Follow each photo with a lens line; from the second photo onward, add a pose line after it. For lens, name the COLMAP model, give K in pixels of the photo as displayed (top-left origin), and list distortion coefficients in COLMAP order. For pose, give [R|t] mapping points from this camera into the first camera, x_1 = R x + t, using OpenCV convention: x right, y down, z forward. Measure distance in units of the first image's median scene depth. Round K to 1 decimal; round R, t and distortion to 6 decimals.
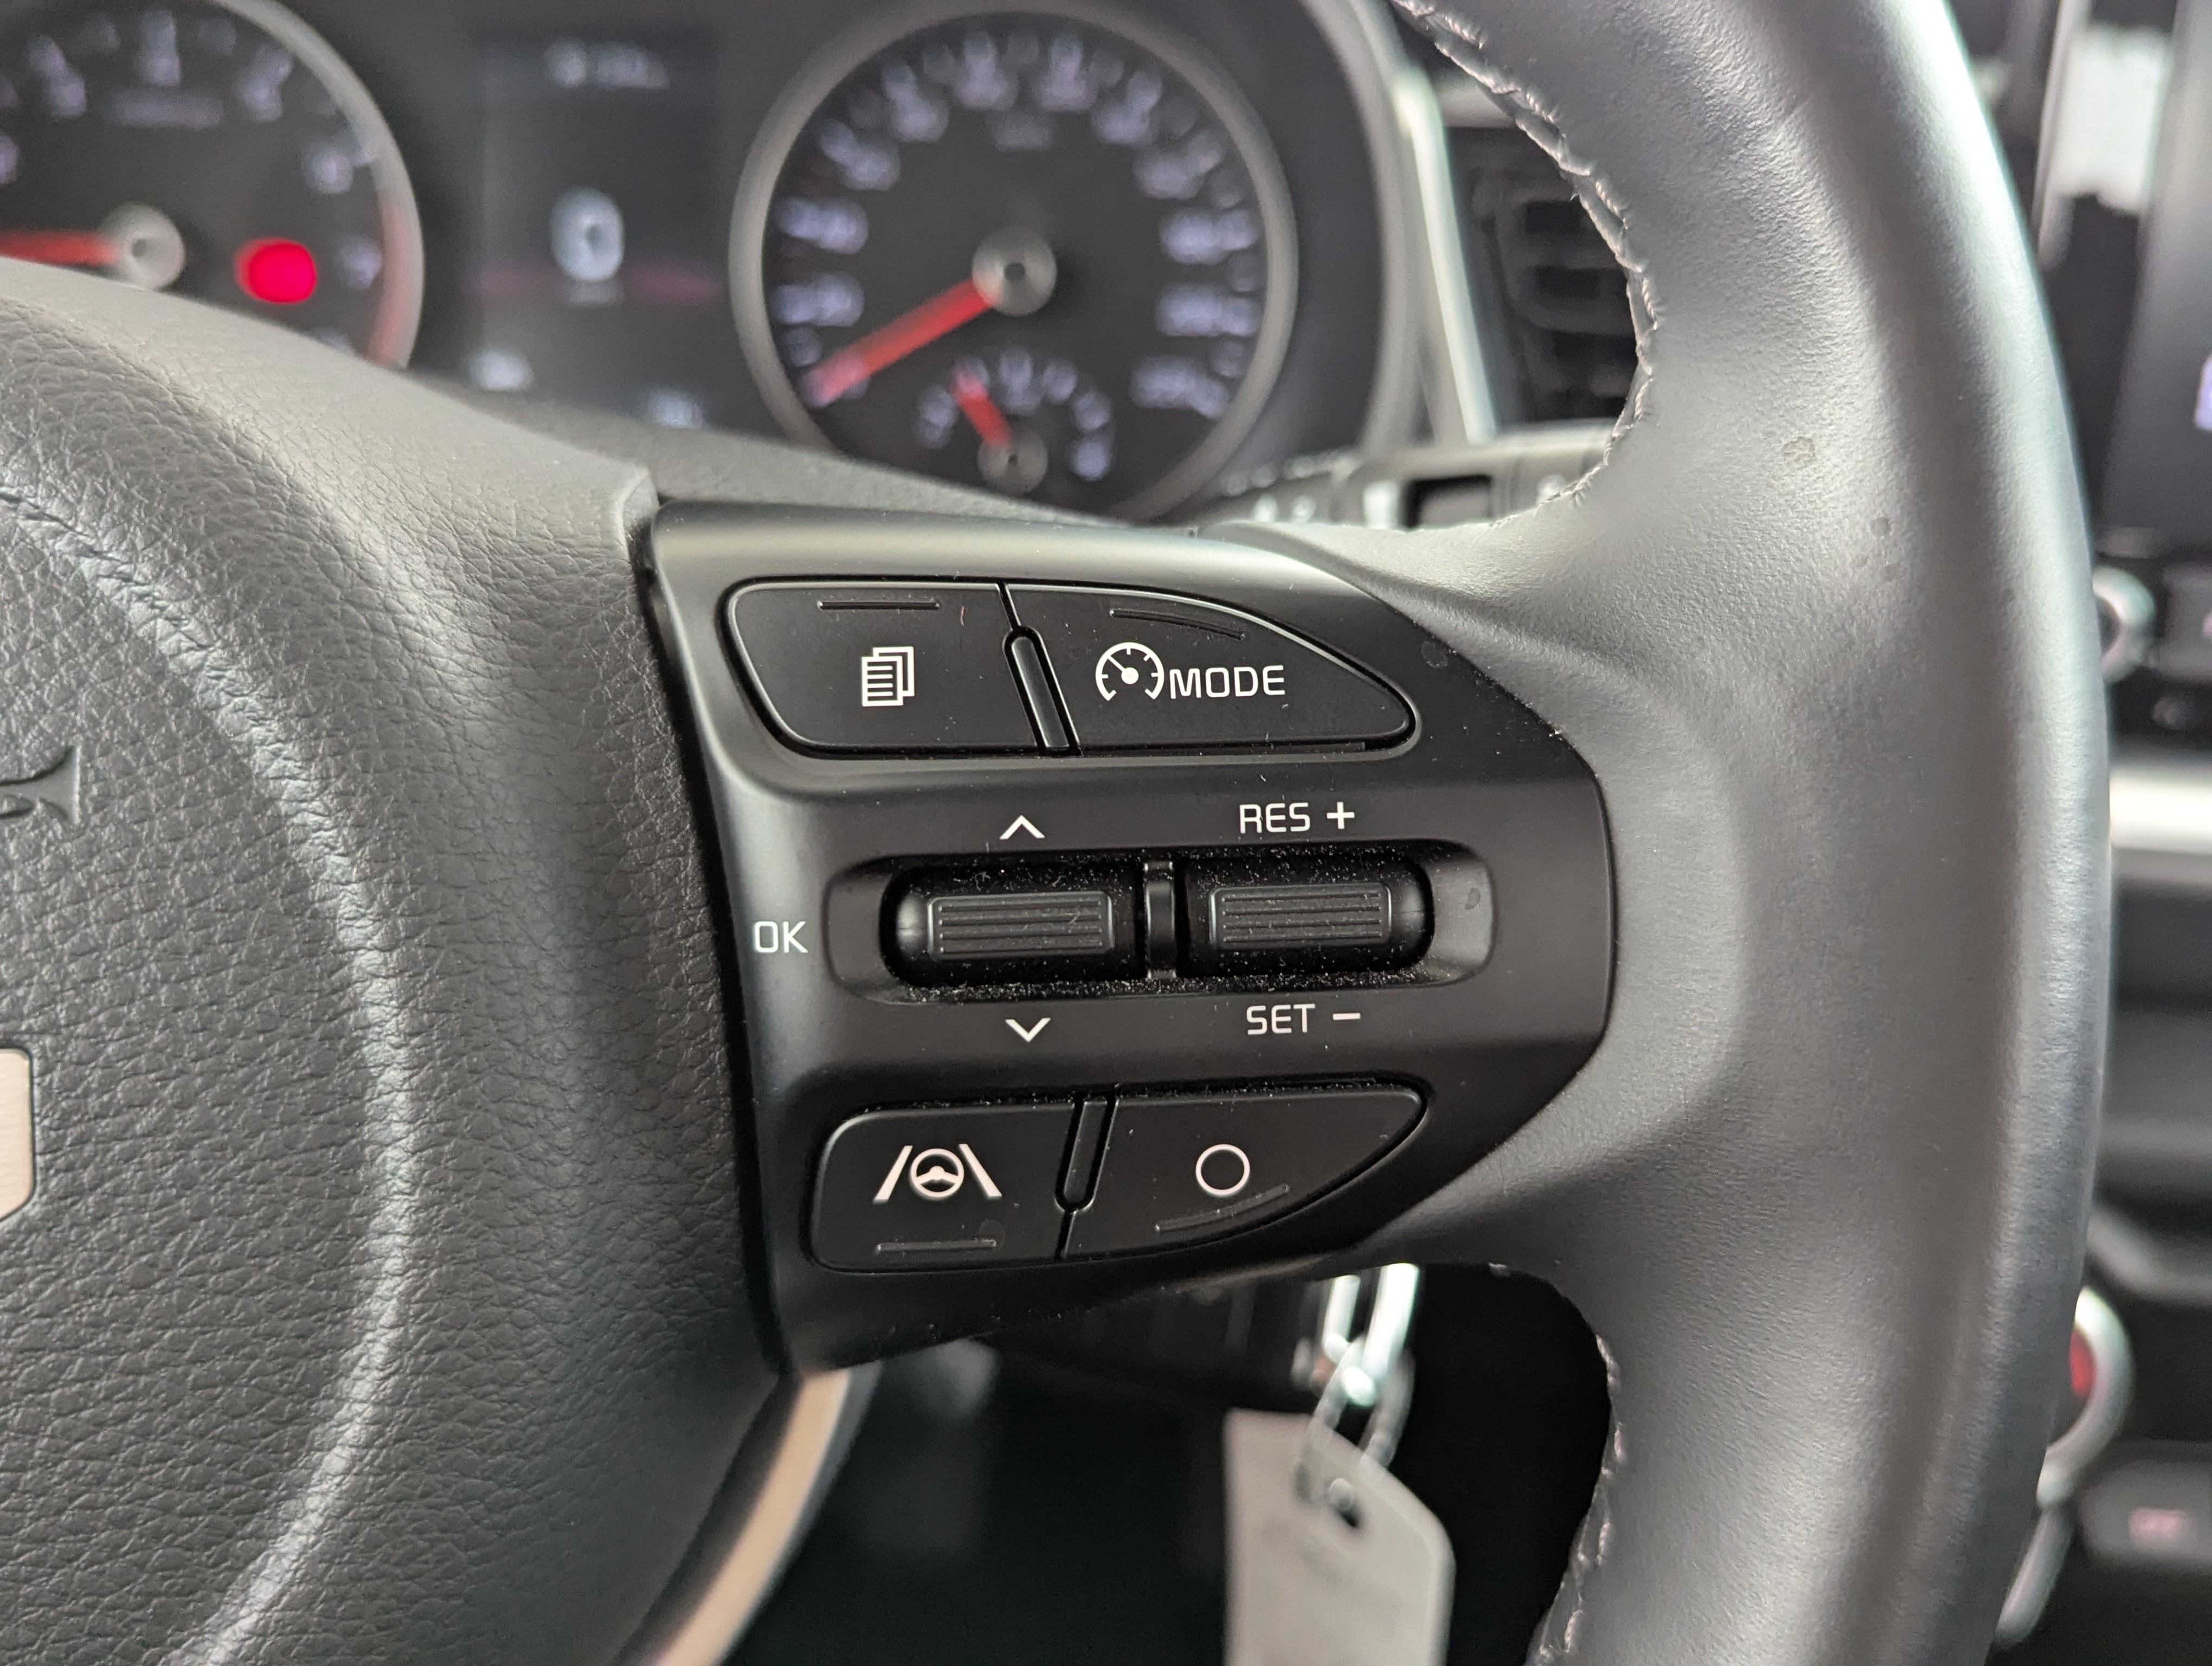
lens RADIAL K [[2068.6, 0, 1148.1], [0, 2068.6, 824.0], [0, 0, 1]] dist [0.023451, 0.000000]
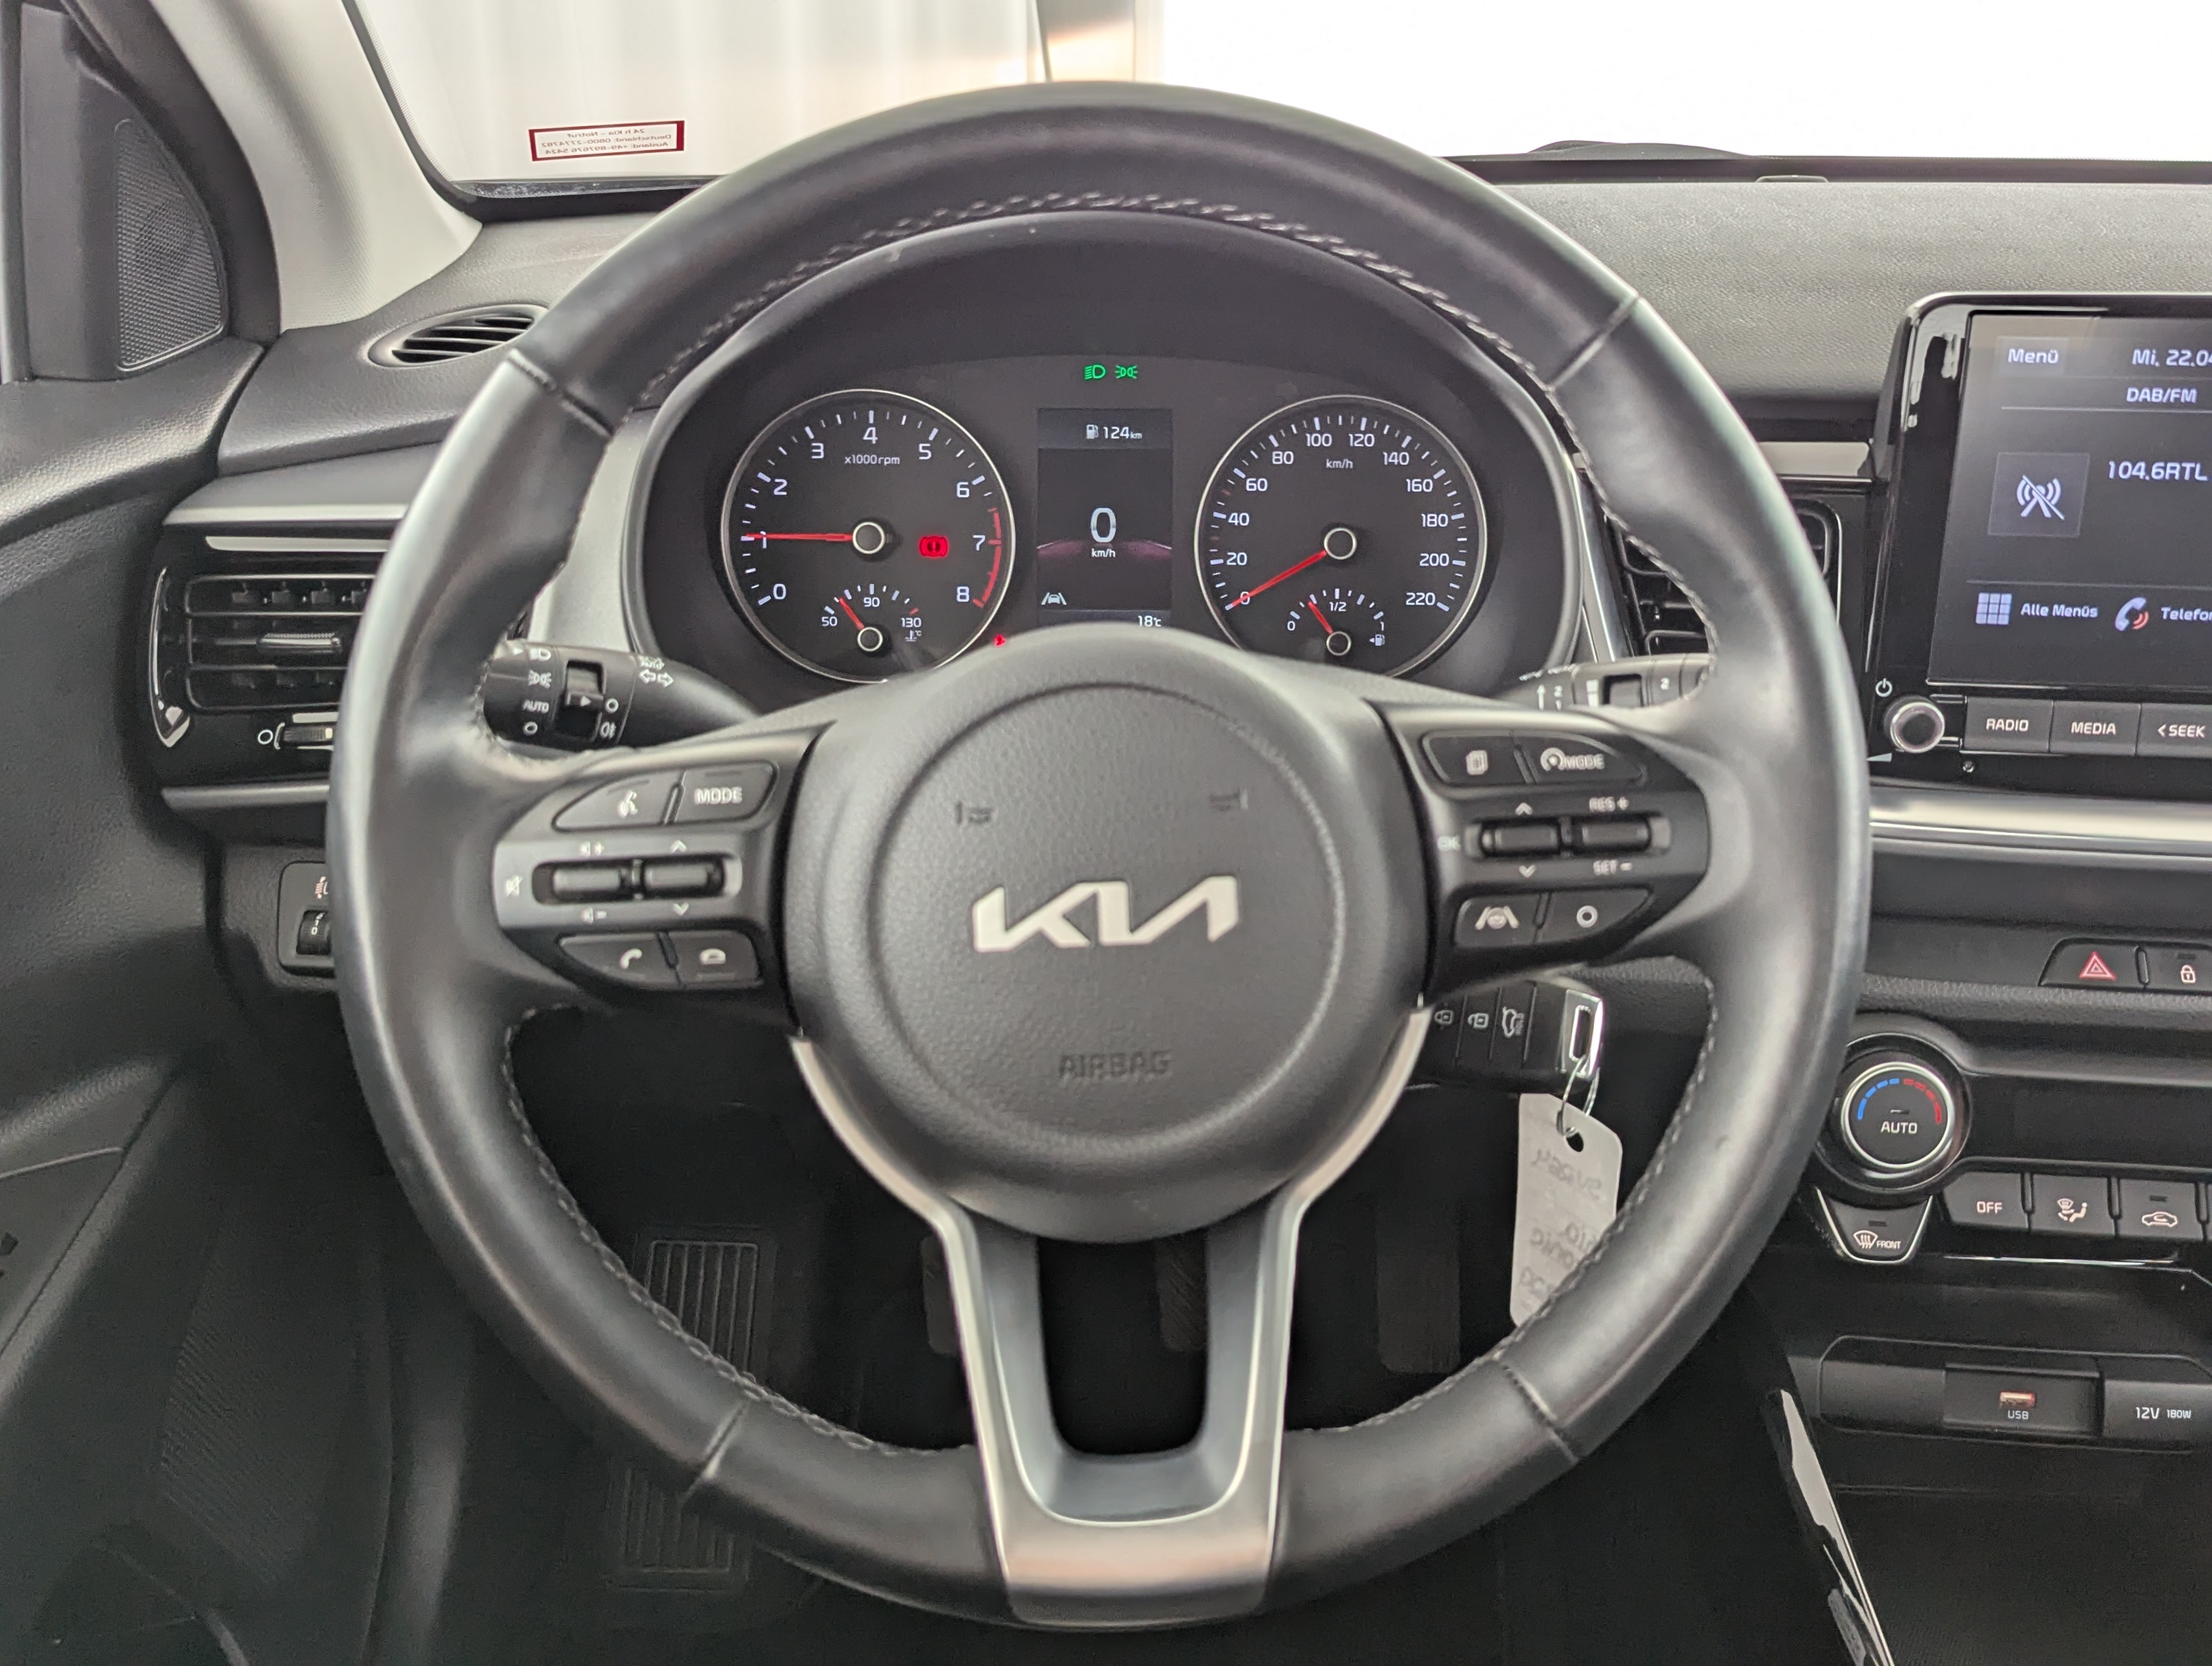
lens RADIAL K [[2068.6, 0, 1129.0], [0, 2068.6, 800.6], [0, 0, 1]] dist [0.023451, 0.000000]
pose [[0.999901, -0.012831, -0.005723, -0.457108], [0.012522, 0.998618, -0.051051, 0.101943], [0.006370, 0.050974, 0.998680, -1.542194]]
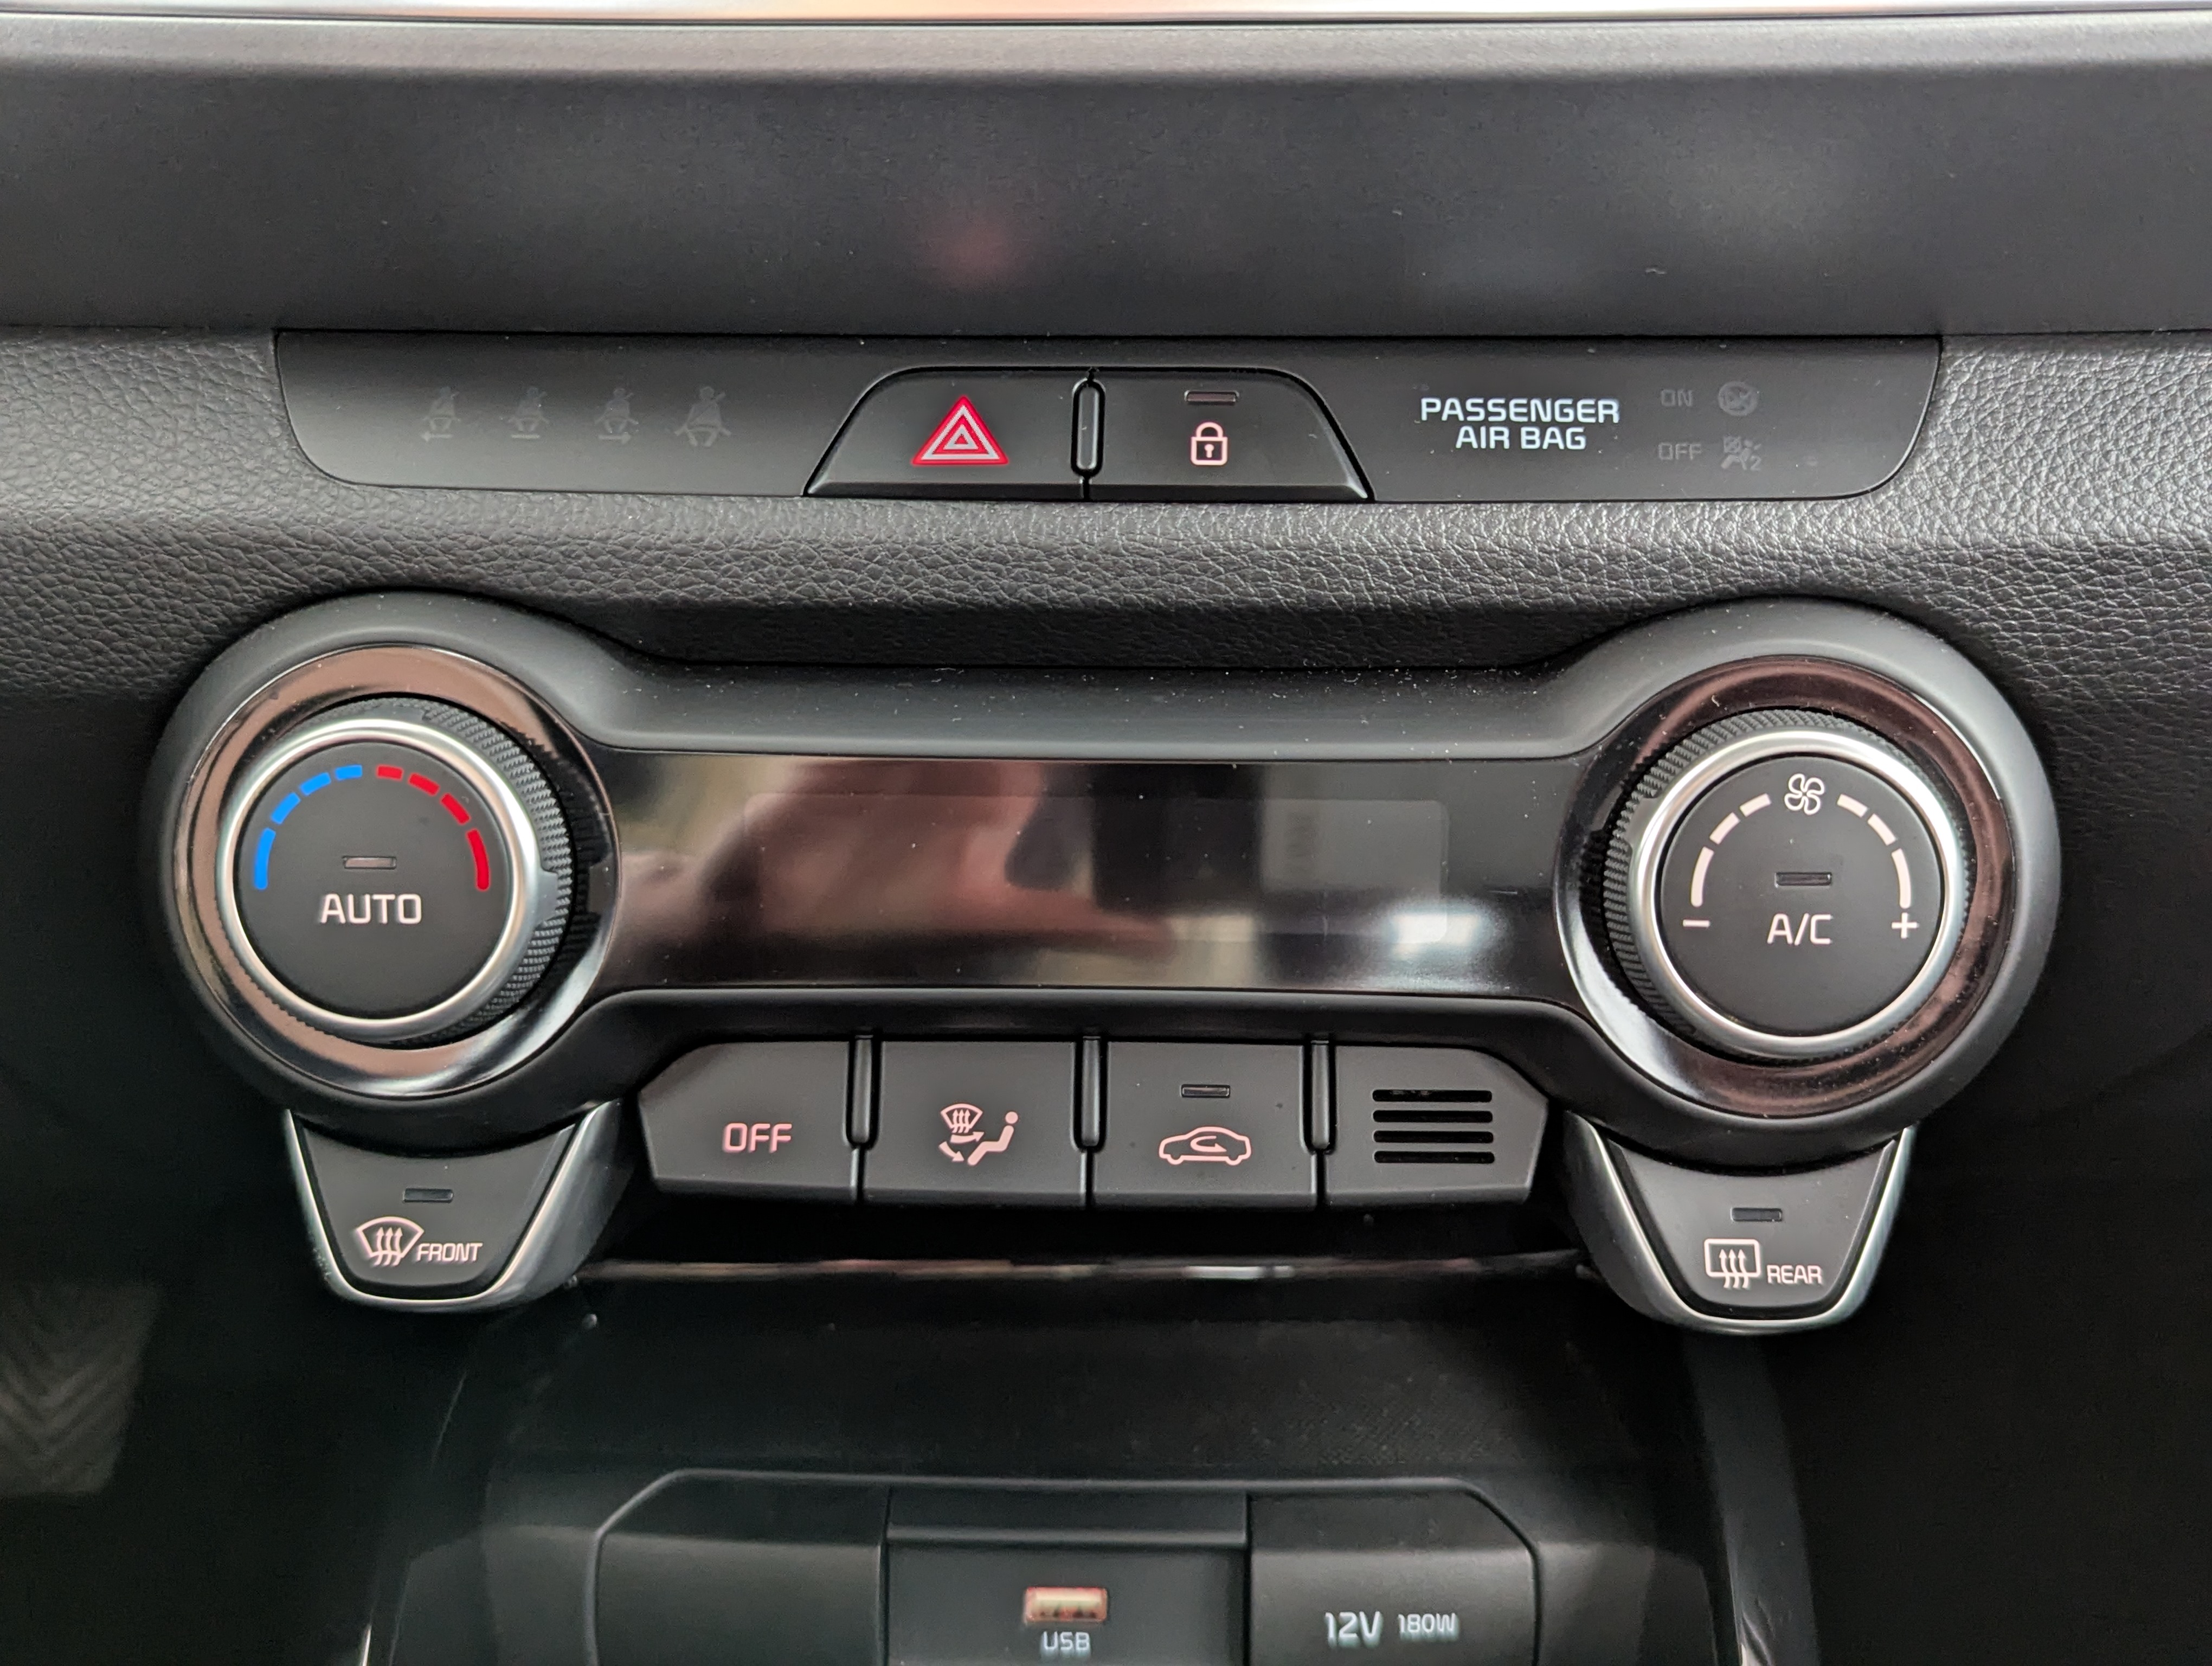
lens RADIAL K [[2068.6, 0, 1136.2], [0, 2068.6, 788.8], [0, 0, 1]] dist [0.023451, 0.000000]
pose [[0.998057, -0.045419, 0.042650, 1.022739], [0.048061, 0.996848, -0.063120, 0.472334], [-0.039649, 0.065047, 0.997094, 0.531932]]
